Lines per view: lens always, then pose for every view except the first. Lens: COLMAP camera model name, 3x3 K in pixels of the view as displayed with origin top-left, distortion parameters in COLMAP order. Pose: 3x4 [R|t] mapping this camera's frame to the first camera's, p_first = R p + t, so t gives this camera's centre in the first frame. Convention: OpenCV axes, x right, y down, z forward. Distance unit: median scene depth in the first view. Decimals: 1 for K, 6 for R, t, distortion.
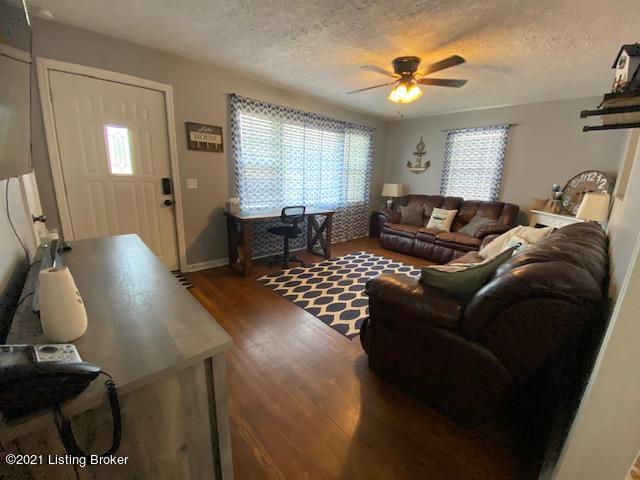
lens RADIAL K [[260.7, 0, 321.9], [0, 260.7, 240.5], [0, 0, 1]] dist [-0.030602, -0.001076]
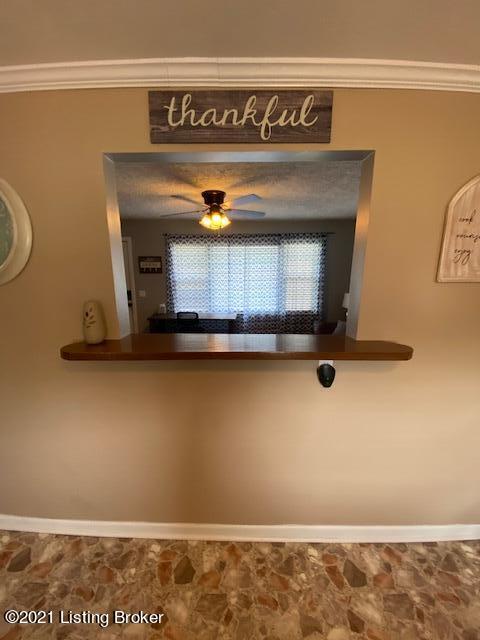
lens RADIAL K [[260.7, 0, 237.1], [0, 260.7, 322.9], [0, 0, 1]] dist [-0.030602, -0.001076]
pose [[0.735759, 0.094131, -0.670670, 0.831368], [-0.134940, 0.990813, -0.008972, -0.088228], [0.663664, 0.097101, 0.741702, 0.180788]]
